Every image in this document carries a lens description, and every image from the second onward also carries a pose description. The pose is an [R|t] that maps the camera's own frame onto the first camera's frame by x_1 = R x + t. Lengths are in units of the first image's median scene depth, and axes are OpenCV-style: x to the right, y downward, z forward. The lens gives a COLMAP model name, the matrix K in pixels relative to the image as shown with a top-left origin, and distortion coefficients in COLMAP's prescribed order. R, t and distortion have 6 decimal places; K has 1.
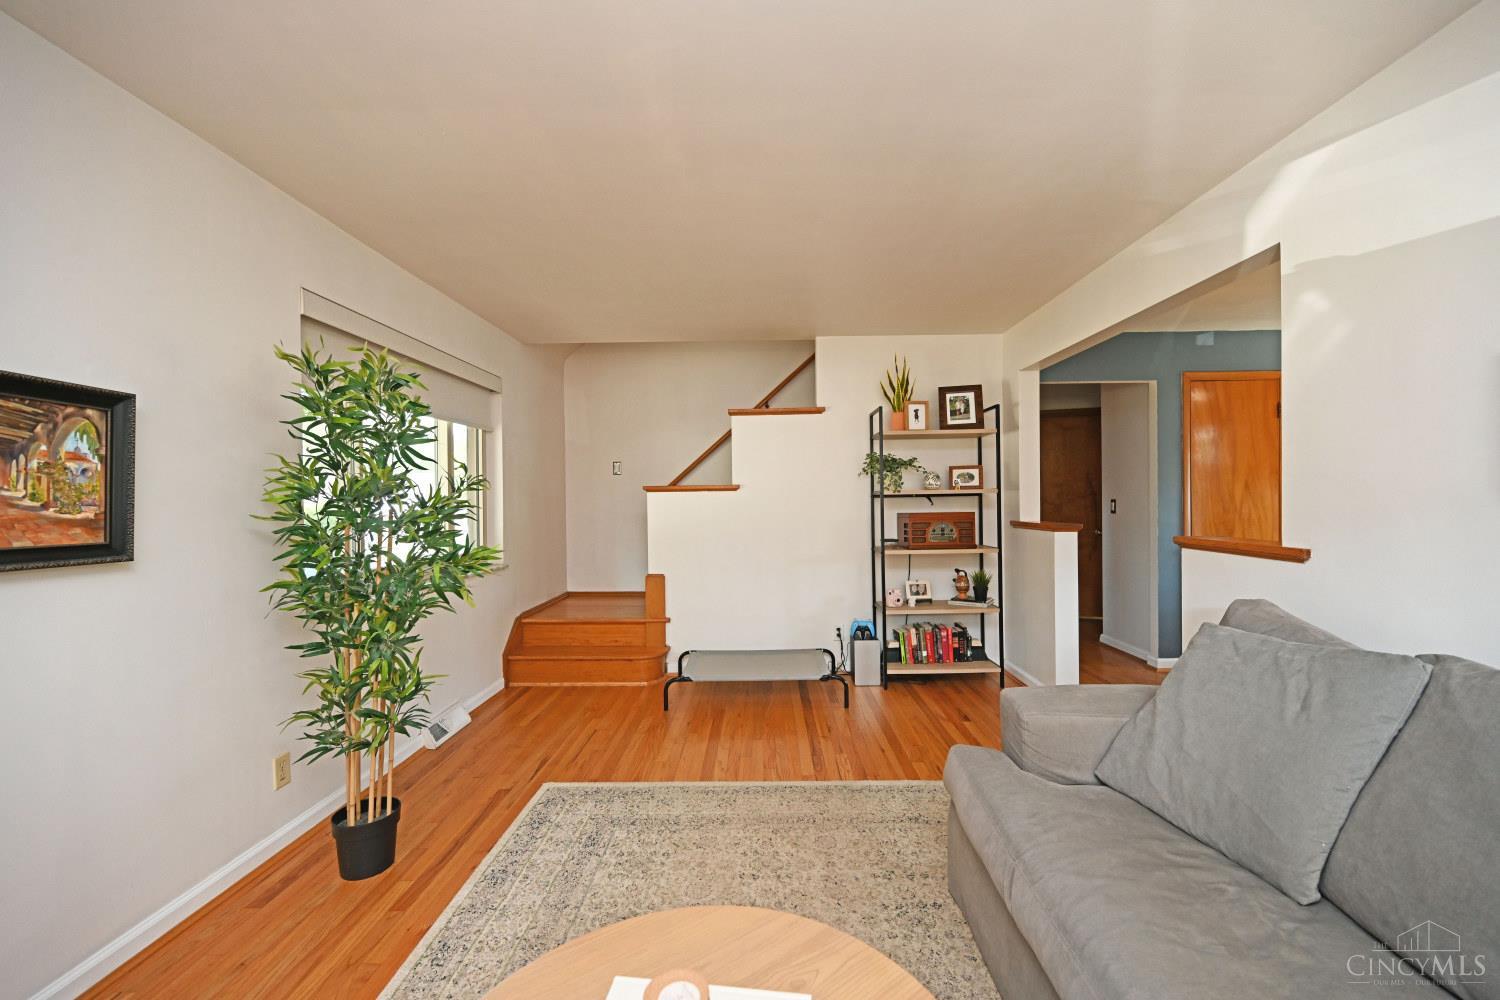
lens RADIAL K [[587.5, 0, 756.8], [0, 587.5, 495.9], [0, 0, 1]] dist [0.000588, 0.000013]
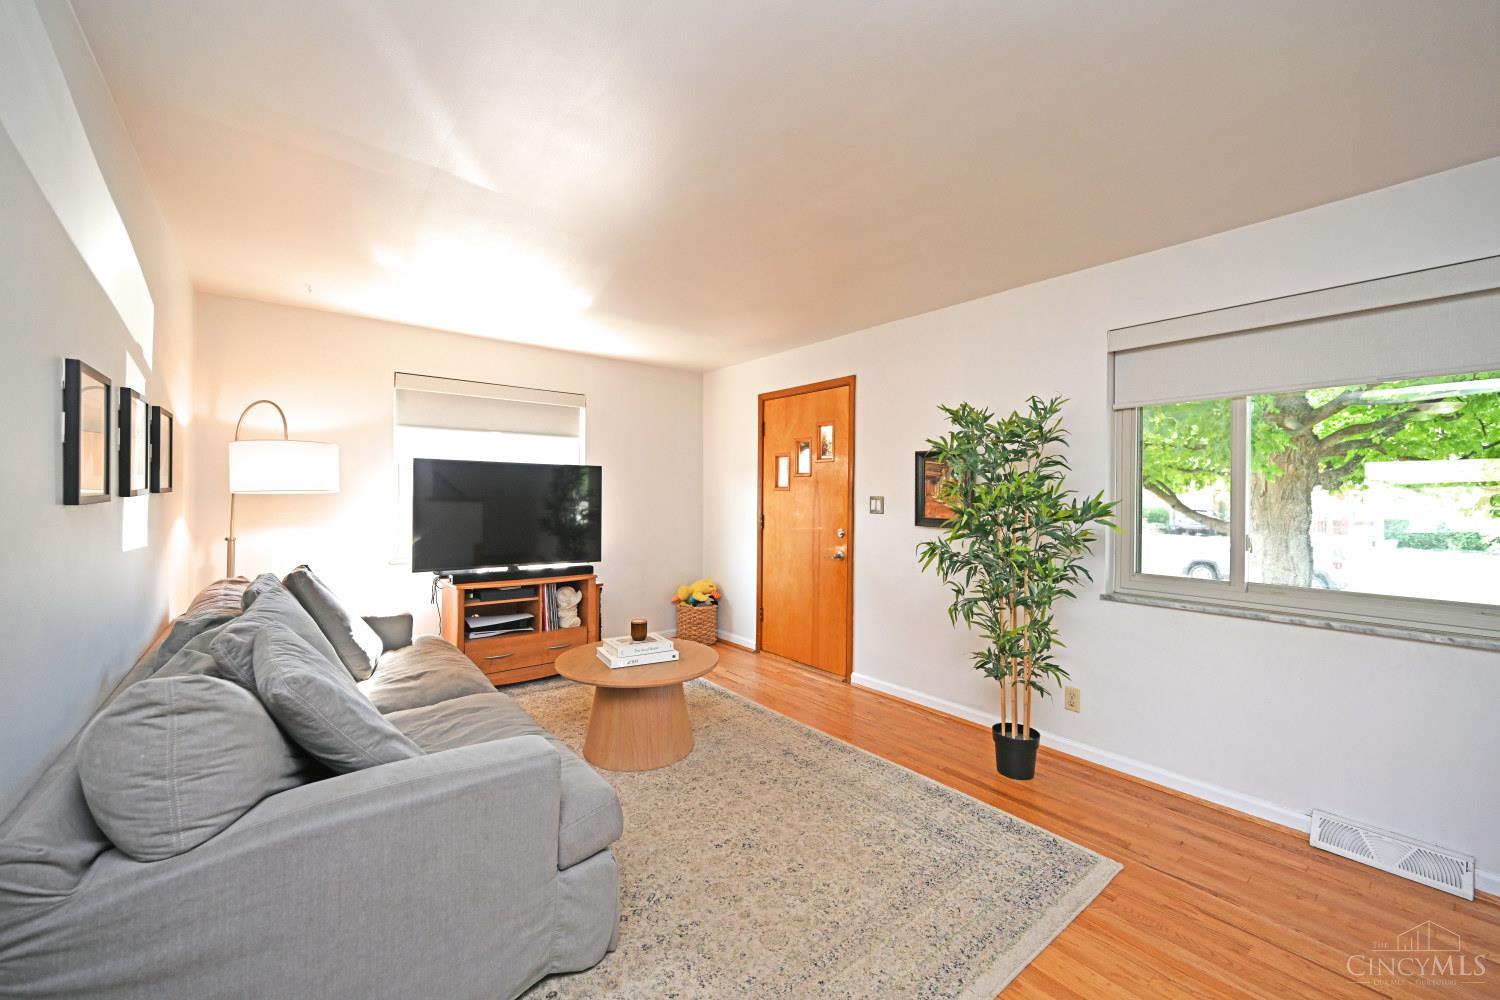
lens RADIAL K [[587.5, 0, 756.0], [0, 587.5, 495.1], [0, 0, 1]] dist [0.000588, 0.000013]
pose [[-0.763112, 0.004095, -0.646253, 0.687978], [0.003994, 0.999991, 0.001620, -0.015824], [0.646254, -0.001345, -0.763121, 1.690054]]
